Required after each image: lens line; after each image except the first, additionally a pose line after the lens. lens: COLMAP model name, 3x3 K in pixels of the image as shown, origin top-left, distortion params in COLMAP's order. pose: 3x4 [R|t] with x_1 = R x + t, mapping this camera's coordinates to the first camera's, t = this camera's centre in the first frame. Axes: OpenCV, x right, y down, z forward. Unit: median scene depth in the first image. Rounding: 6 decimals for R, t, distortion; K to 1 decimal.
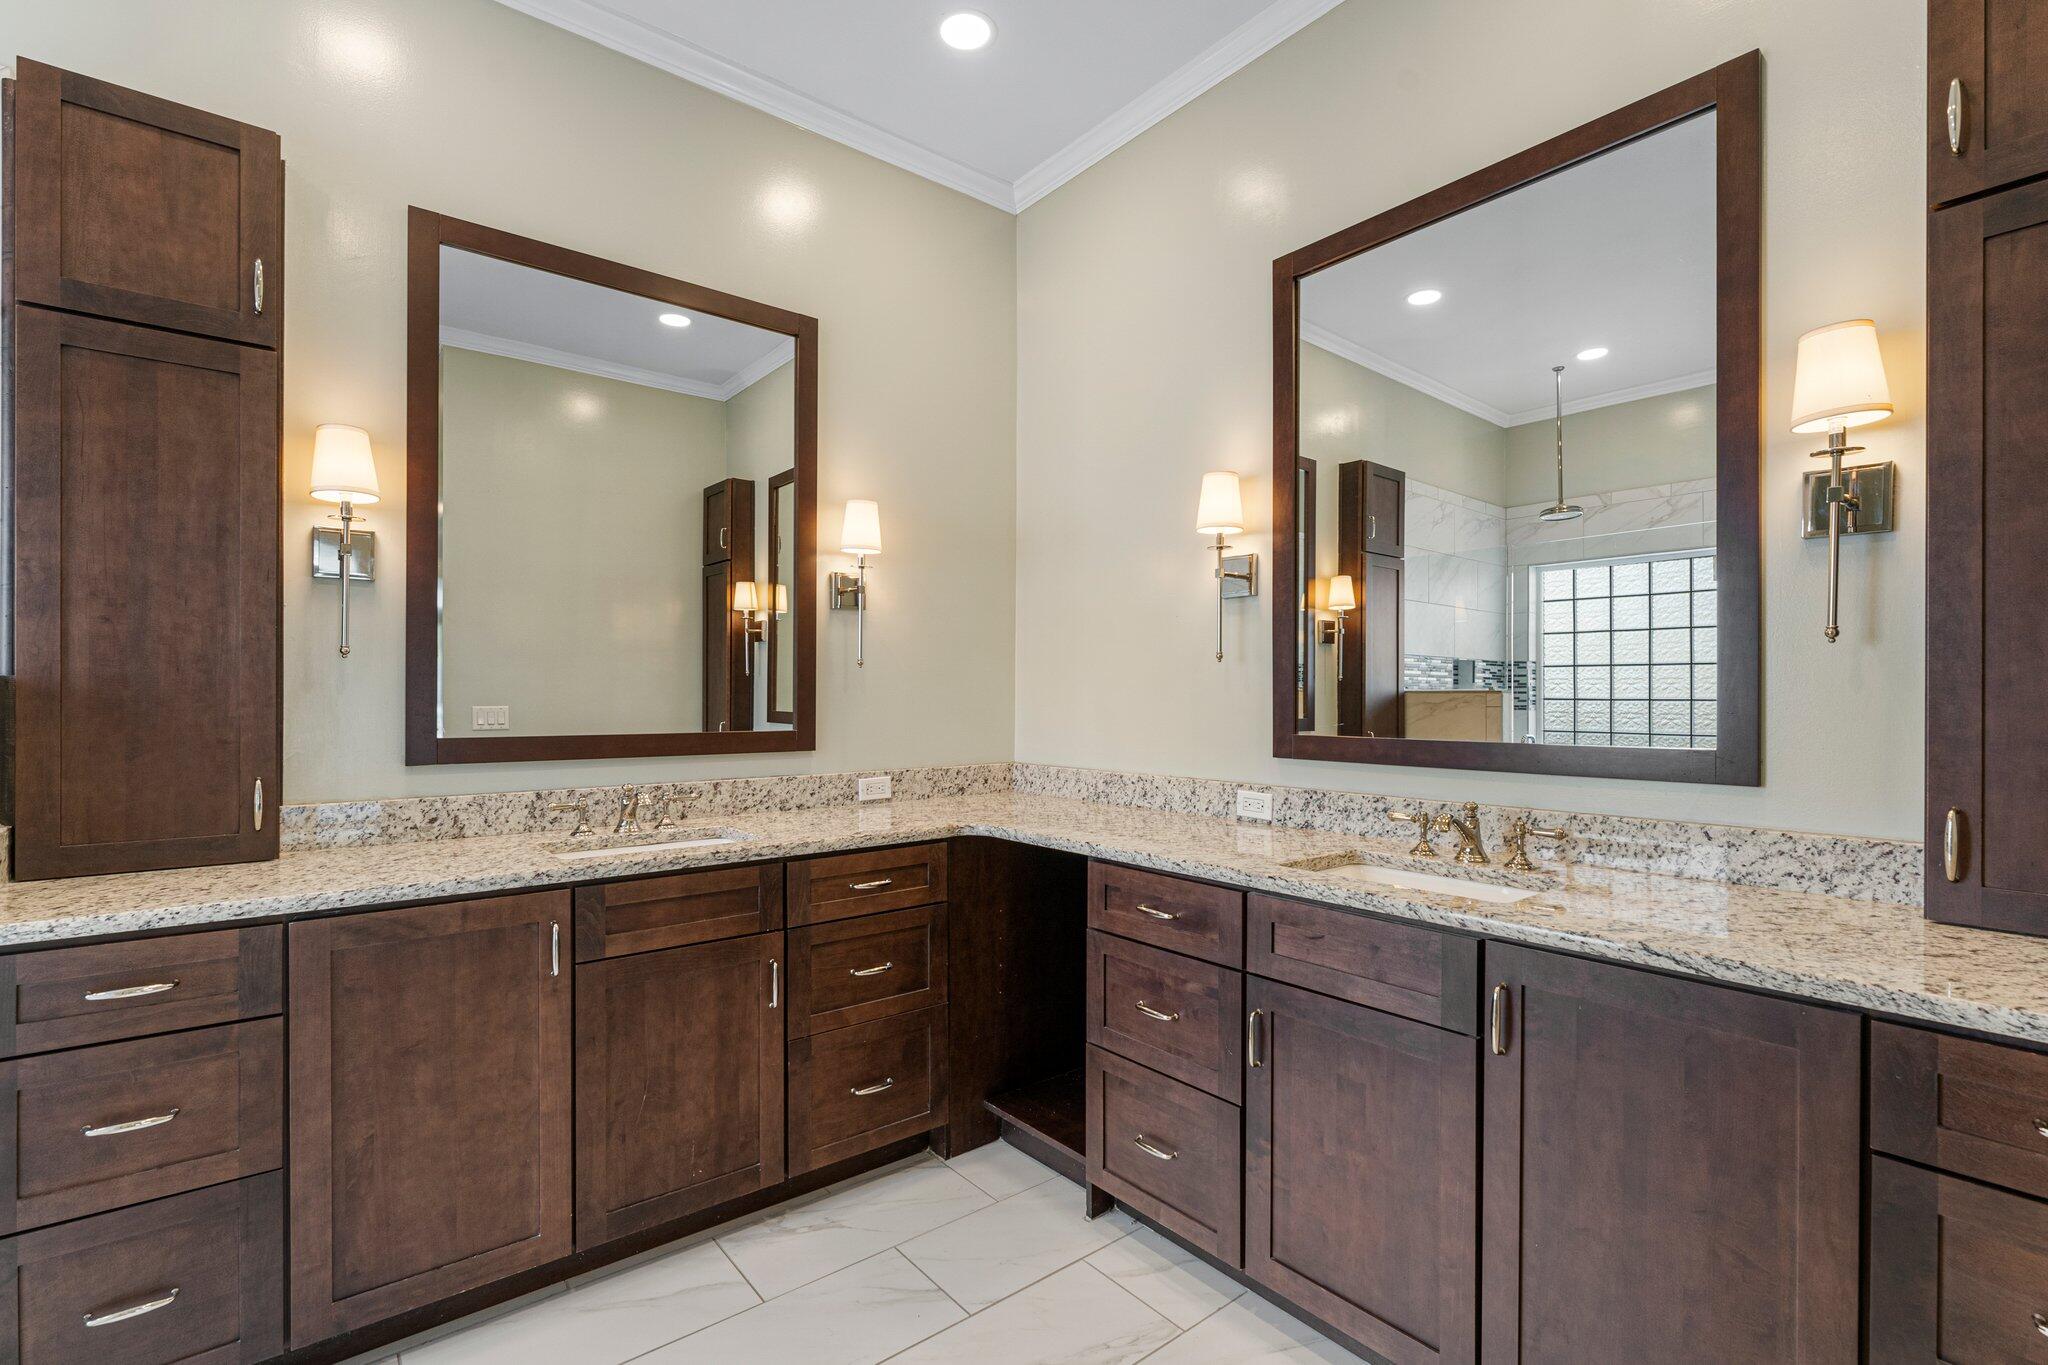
lens RADIAL K [[884.4, 0, 1026.4], [0, 884.4, 695.6], [0, 0, 1]] dist [-0.000741, -0.000303]
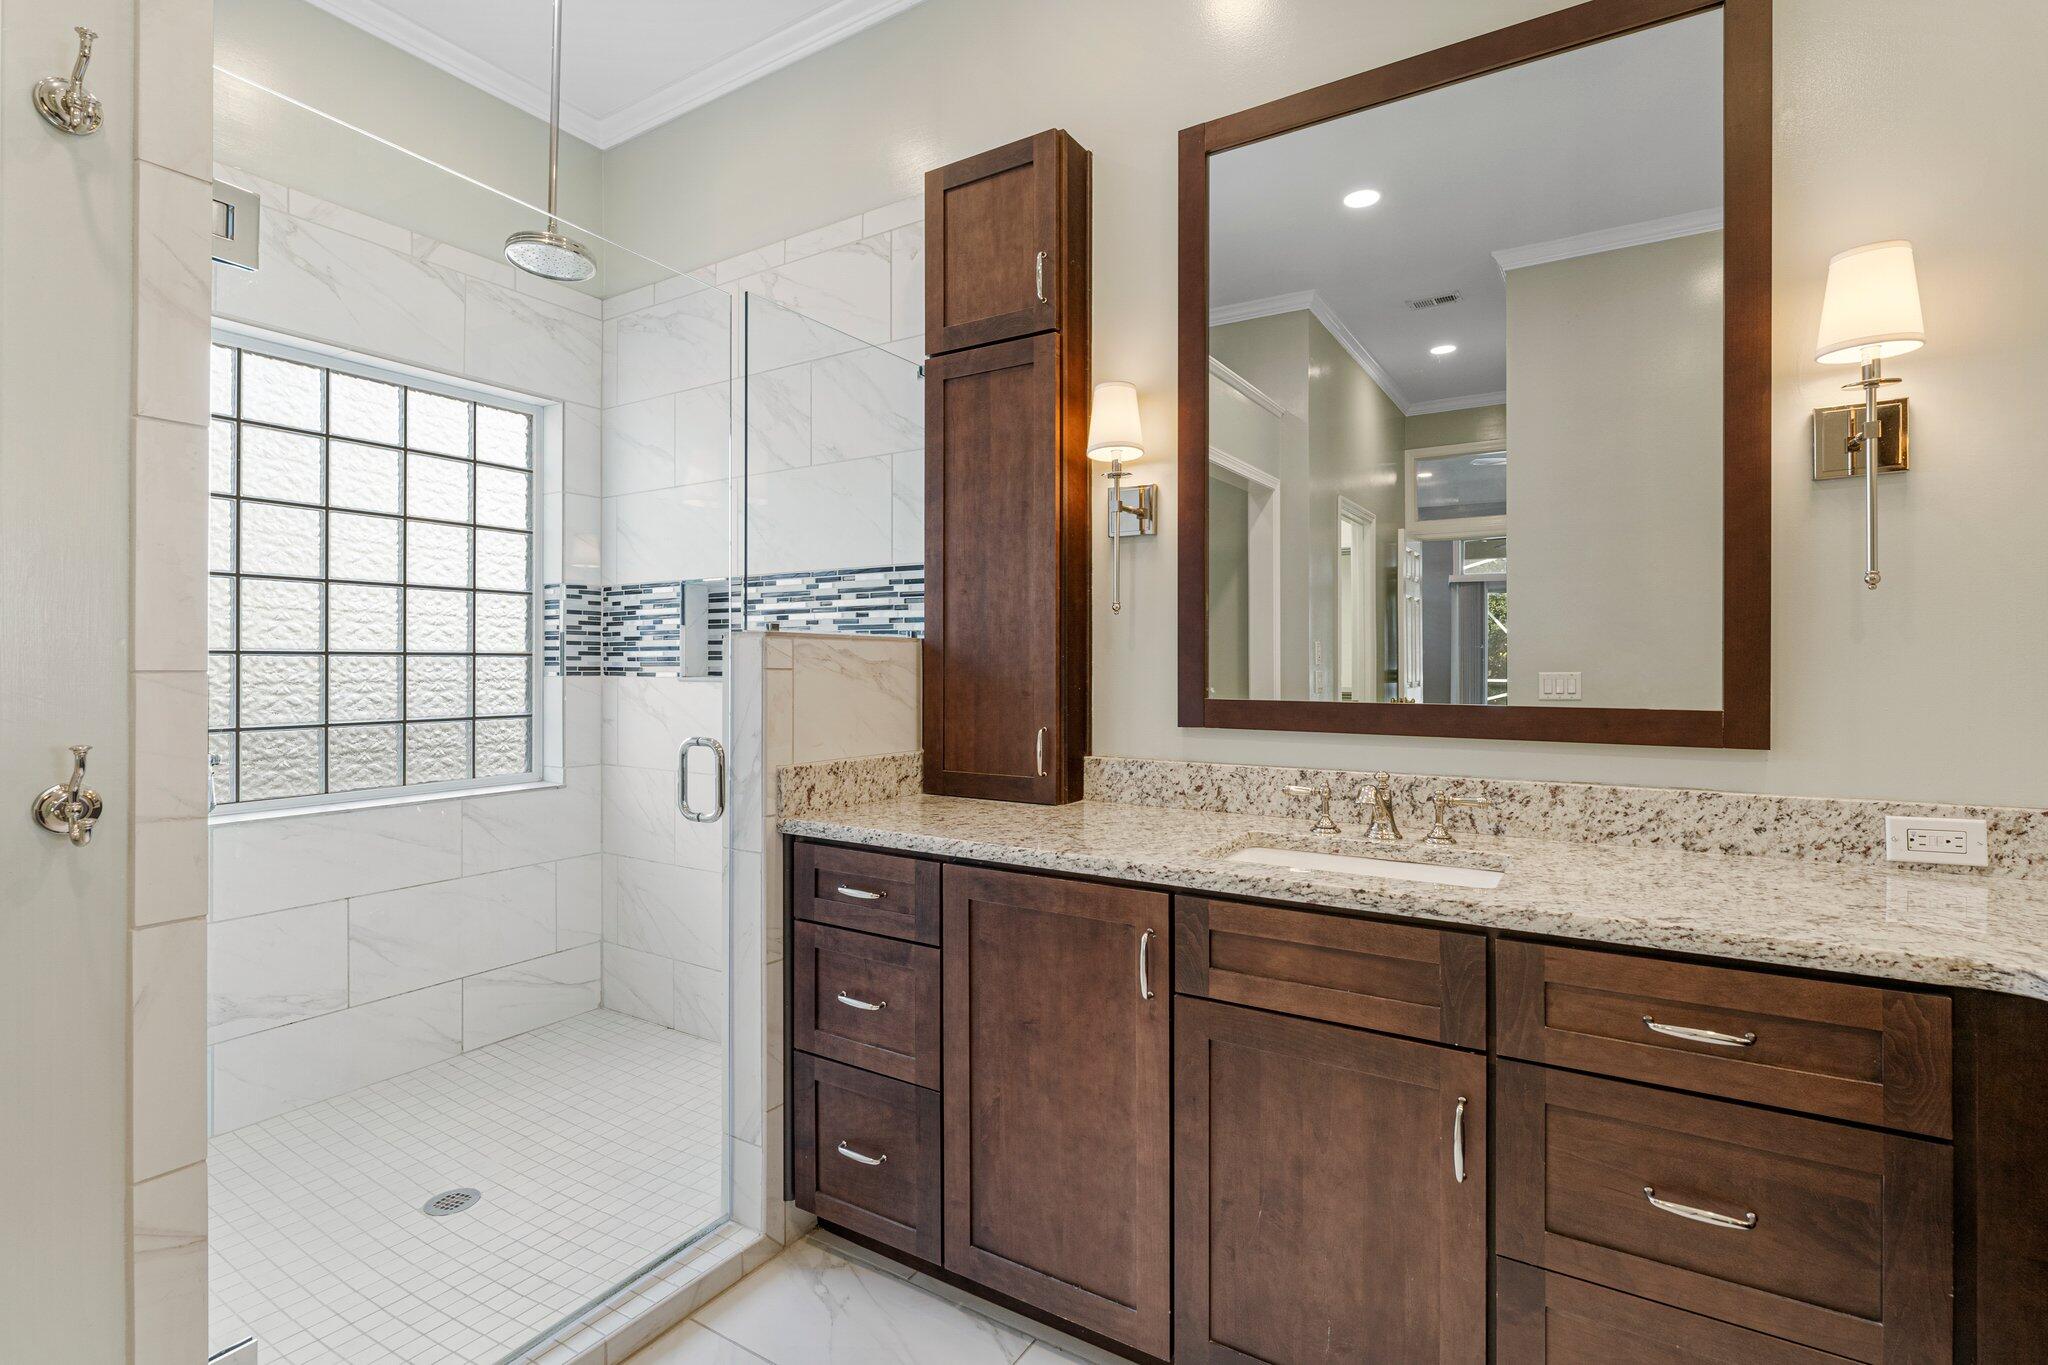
lens RADIAL K [[951.4, 0, 1027.0], [0, 951.4, 662.2], [0, 0, 1]] dist [-0.000472, -0.001437]
pose [[0.347108, -0.002363, -0.937822, 0.203130], [0.000440, 0.999997, -0.002356, 0.013684], [0.937825, 0.000406, 0.347108, 0.521579]]
